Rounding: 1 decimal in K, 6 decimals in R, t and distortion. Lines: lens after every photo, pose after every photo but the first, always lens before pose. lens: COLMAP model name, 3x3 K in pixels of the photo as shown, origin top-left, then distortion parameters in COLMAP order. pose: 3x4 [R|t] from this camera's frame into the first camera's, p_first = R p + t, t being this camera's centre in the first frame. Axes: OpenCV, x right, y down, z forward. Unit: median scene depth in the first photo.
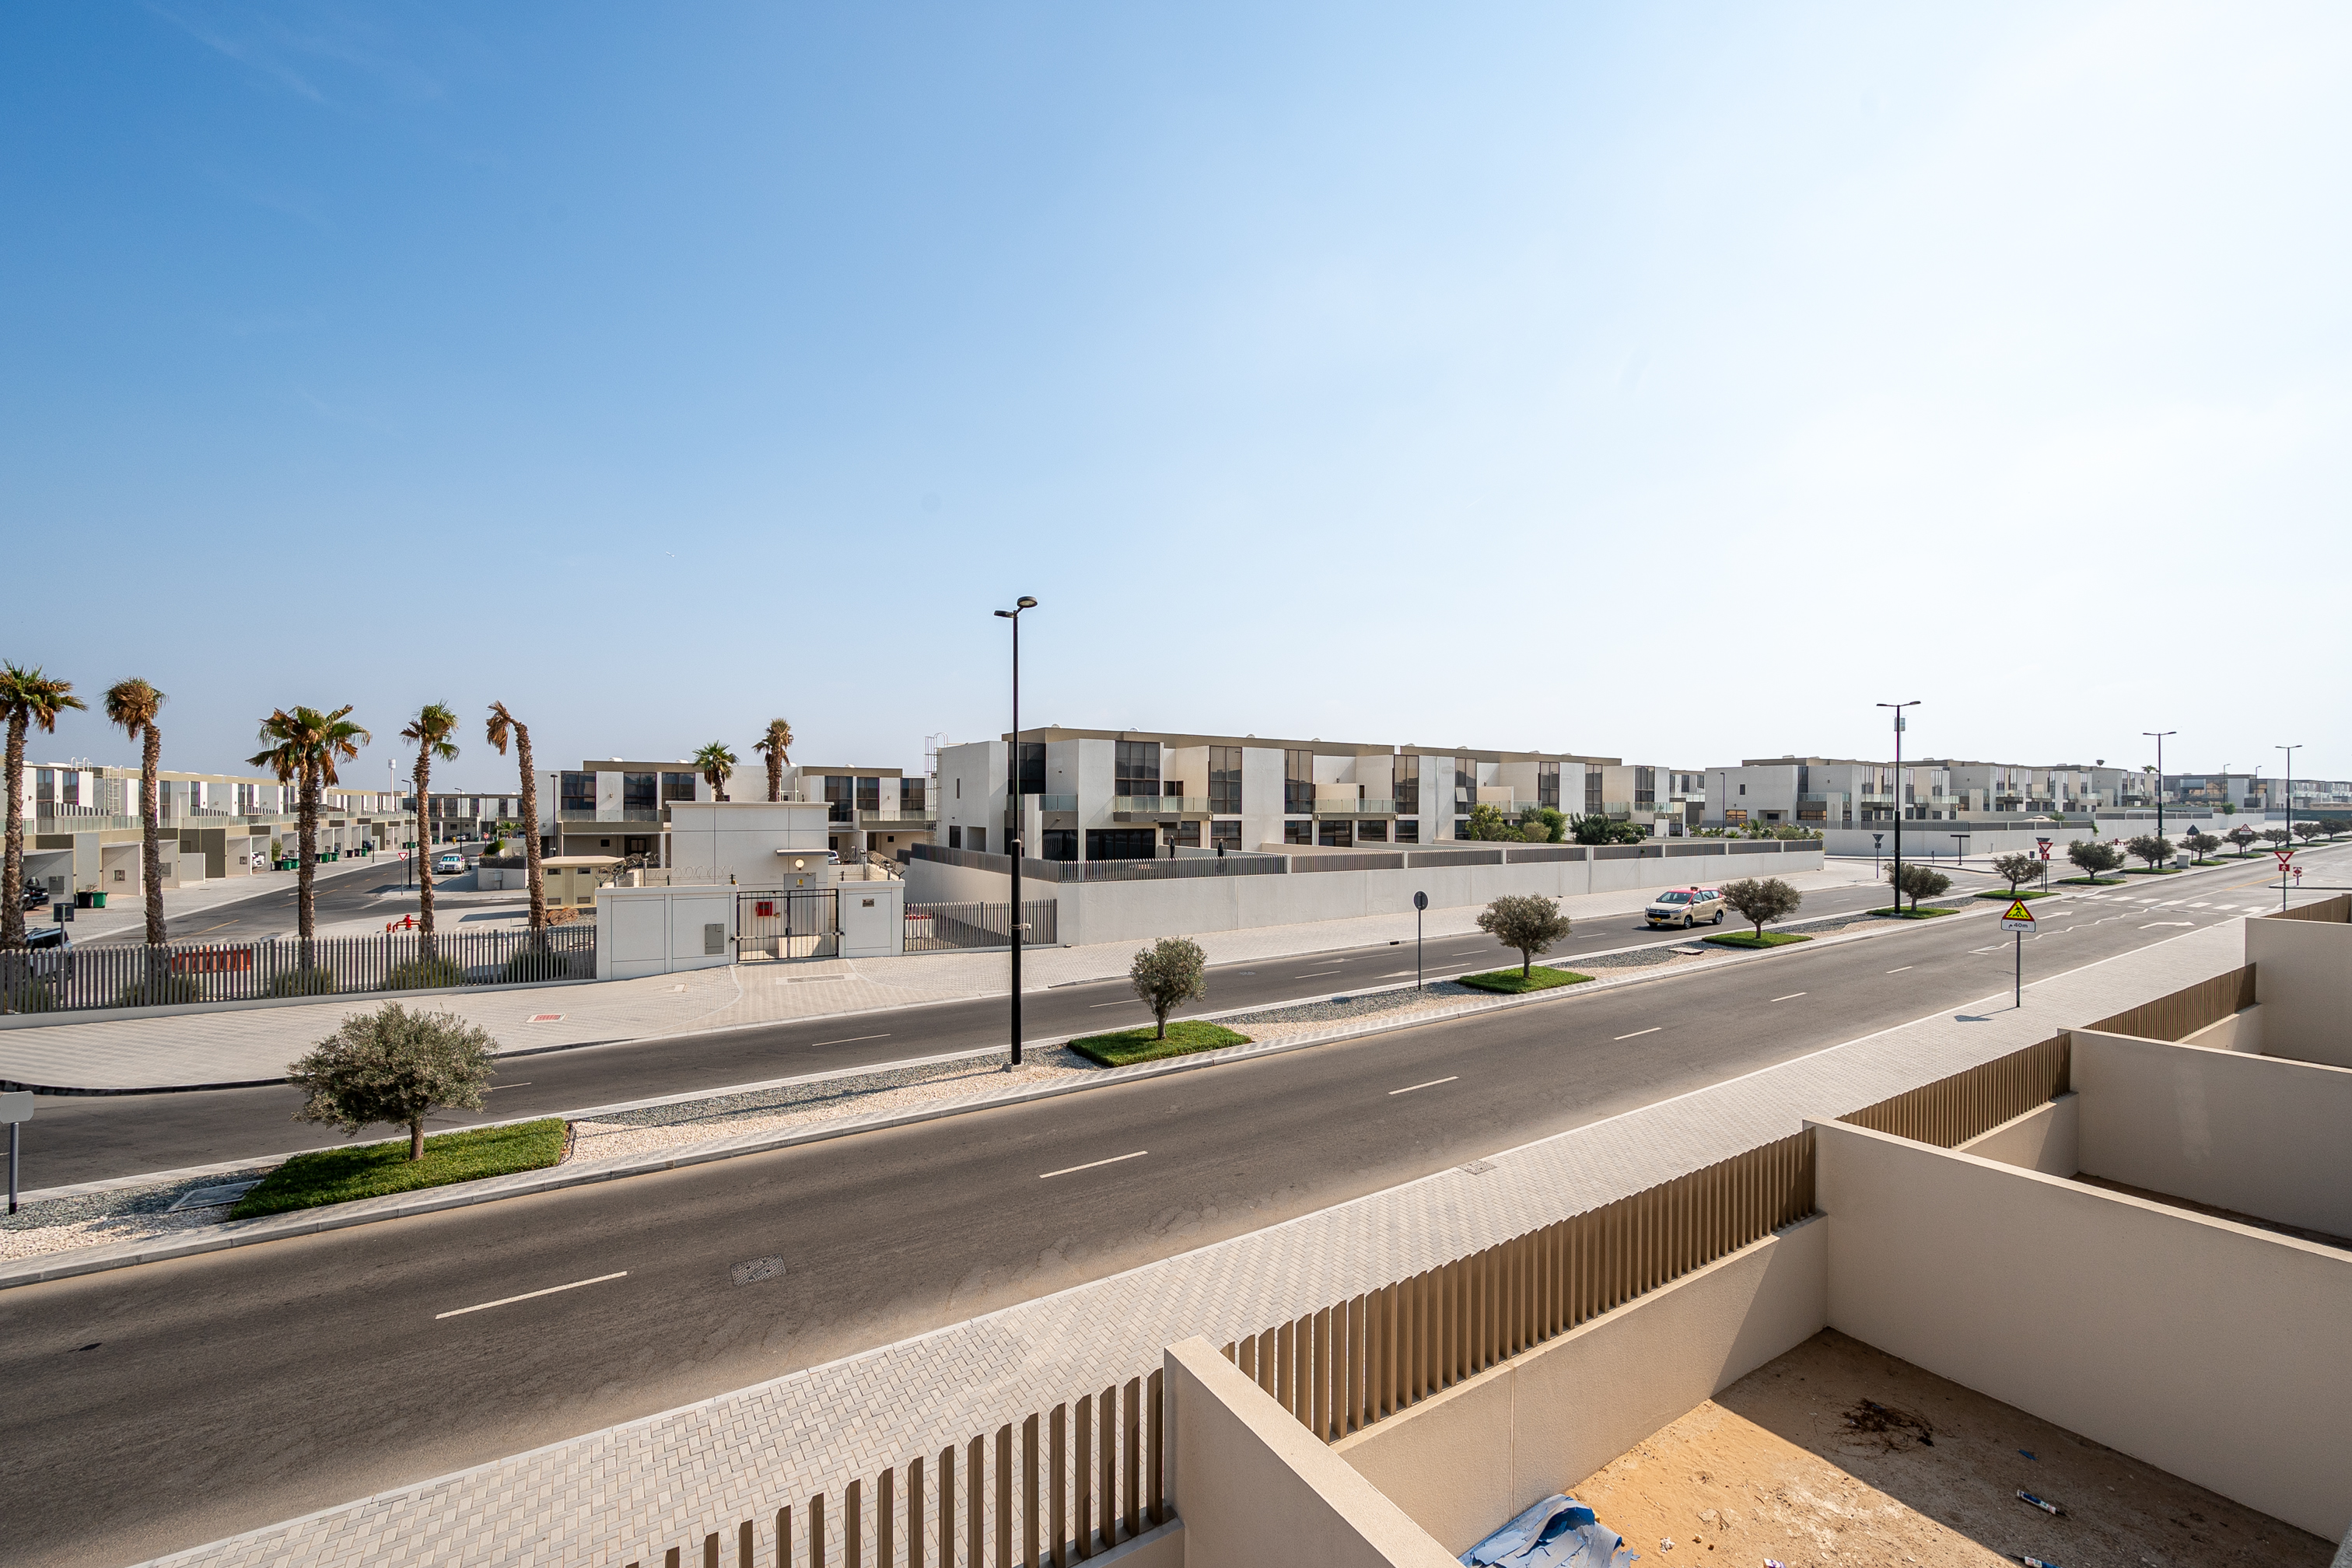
lens RADIAL K [[941.6, 0, 1176.4], [0, 941.6, 804.1], [0, 0, 1]] dist [-0.000772, -0.000171]
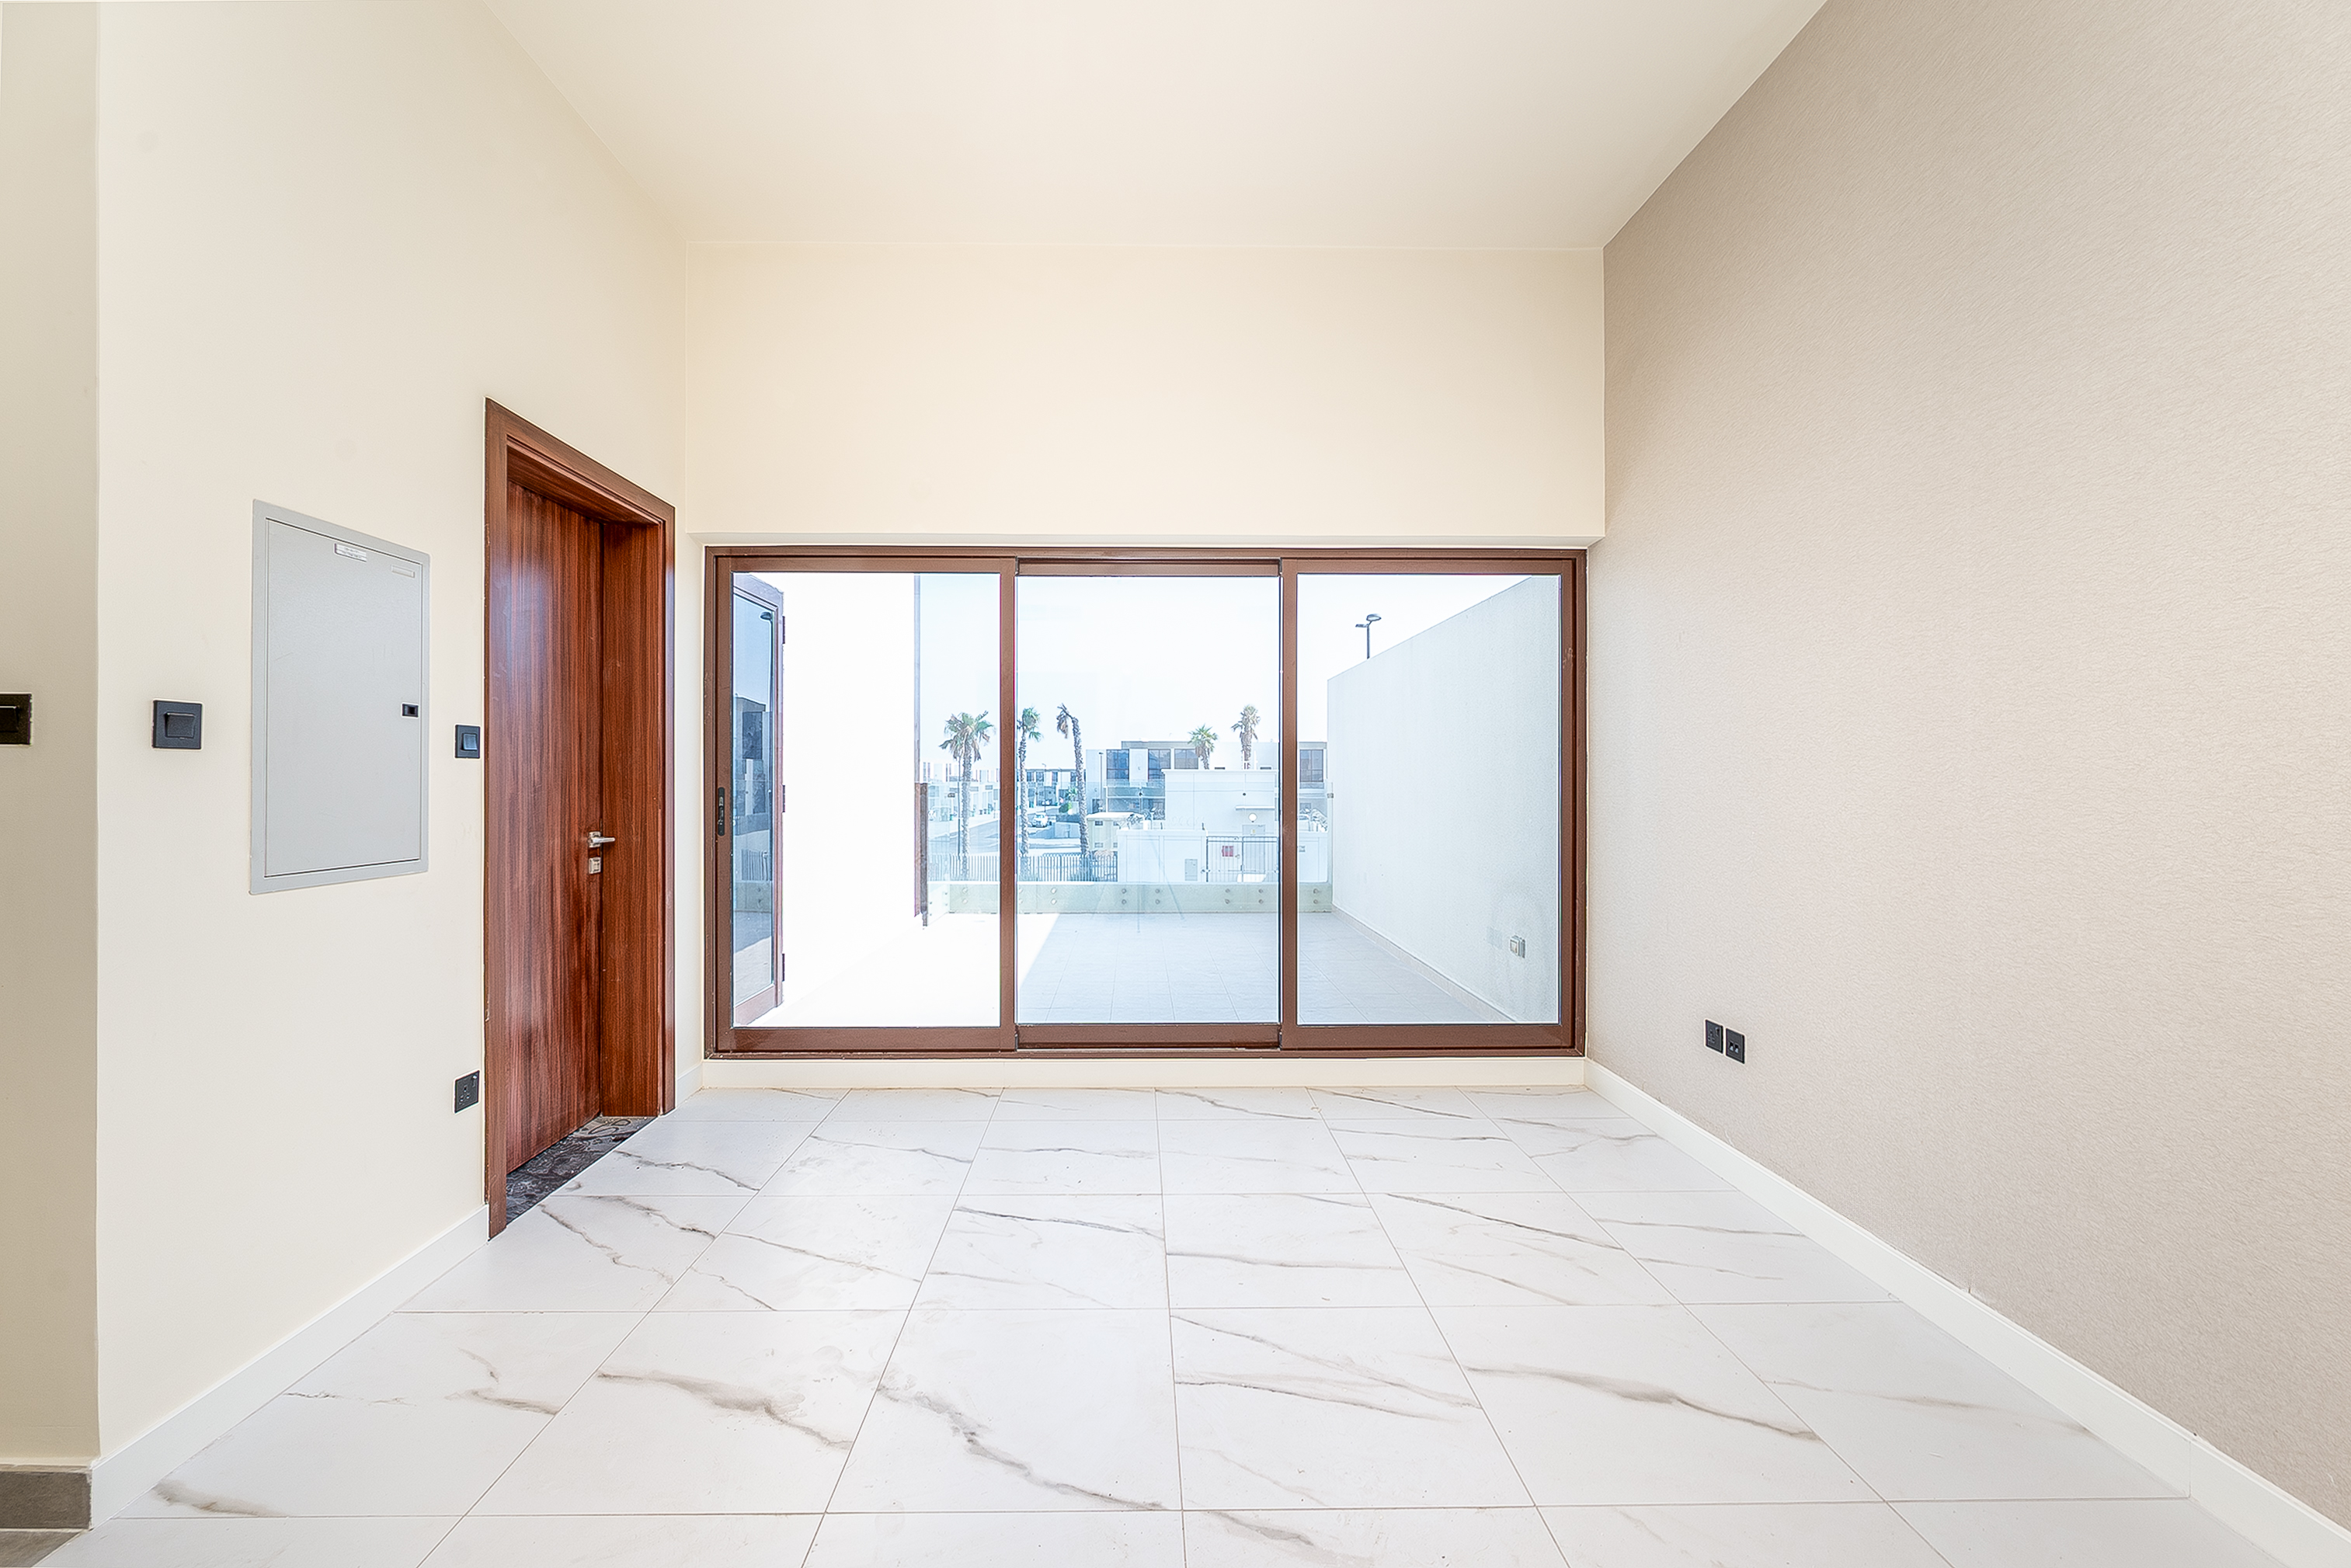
lens RADIAL K [[948.7, 0, 1141.8], [0, 948.7, 781.8], [0, 0, 1]] dist [-0.001419, -0.000626]
pose [[0.851617, 0.000549, -0.524164, 0.136490], [0.002012, 0.999989, 0.004317, 0.007197], [0.524161, -0.004731, 0.851606, -0.167794]]
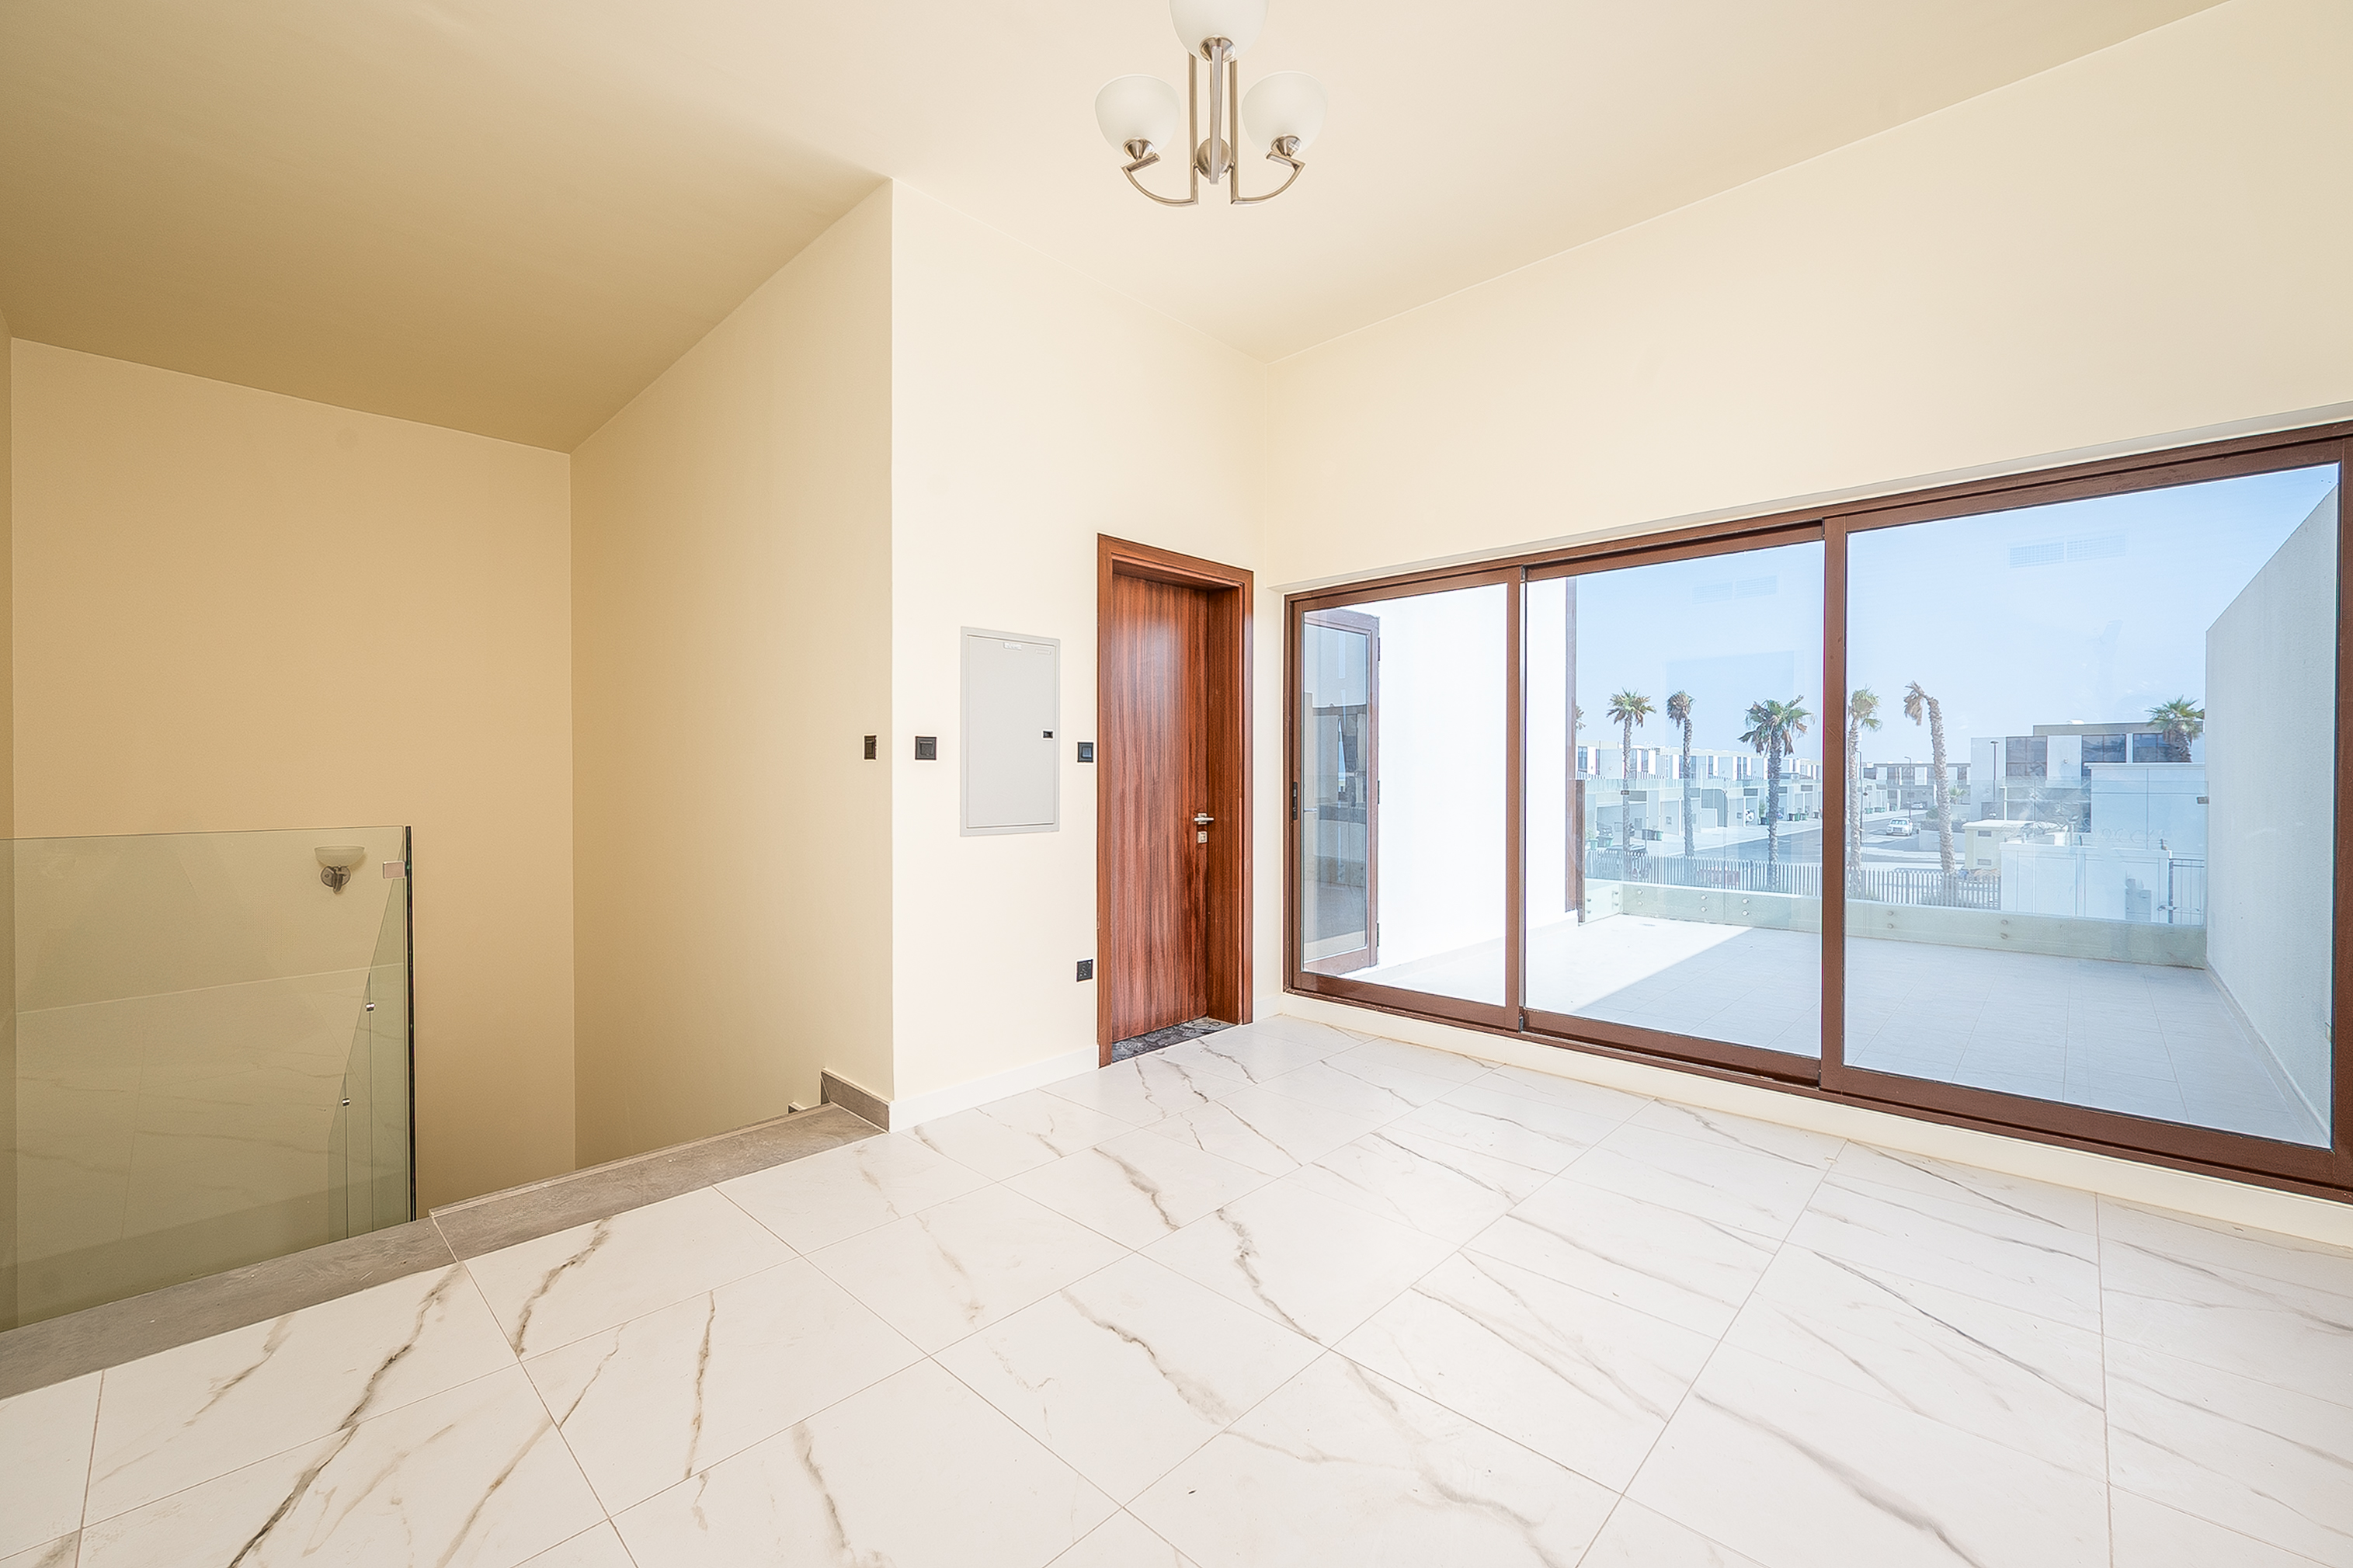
lens RADIAL K [[940.8, 0, 1176.5], [0, 940.8, 784.0], [0, 0, 1]] dist [0.000447, -0.000083]
pose [[0.244755, 0.007482, -0.969556, 0.162955], [0.002155, 0.999964, 0.008261, 0.007298], [0.969583, -0.004112, 0.244730, -0.153664]]
